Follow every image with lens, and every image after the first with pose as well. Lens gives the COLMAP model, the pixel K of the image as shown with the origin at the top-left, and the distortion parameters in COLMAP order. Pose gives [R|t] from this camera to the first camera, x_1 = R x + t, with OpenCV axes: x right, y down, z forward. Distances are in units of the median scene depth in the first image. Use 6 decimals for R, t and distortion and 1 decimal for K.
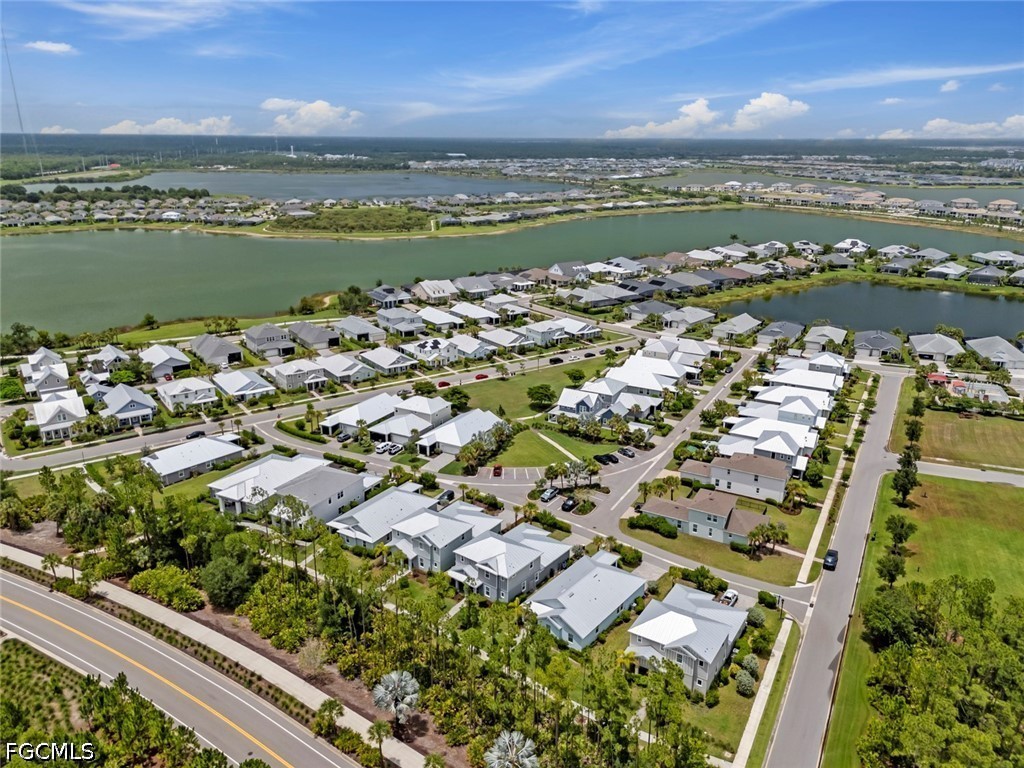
lens RADIAL K [[768.2, 0, 528.0], [0, 768.2, 387.4], [0, 0, 1]] dist [0.076534, -0.074721]
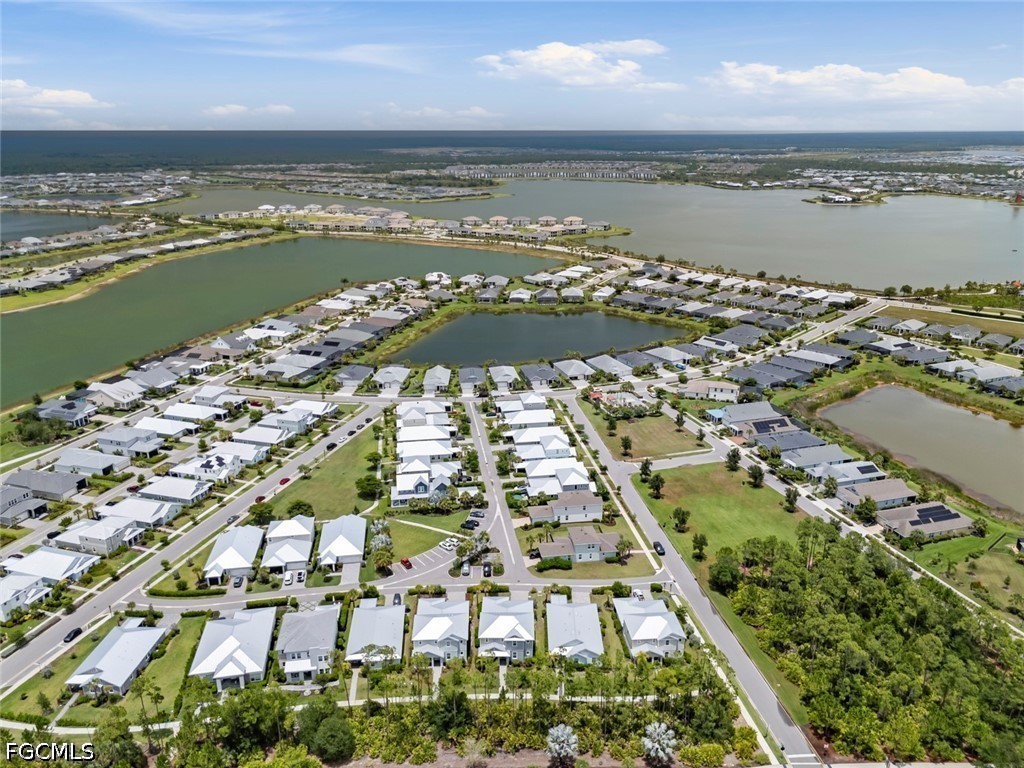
lens RADIAL K [[768.2, 0, 528.0], [0, 768.2, 387.4], [0, 0, 1]] dist [0.076534, -0.074721]
pose [[0.783953, -0.200680, 0.587490, -0.413361], [0.189811, 0.978478, 0.080952, -0.168667], [-0.591092, 0.048049, 0.805172, -0.072268]]
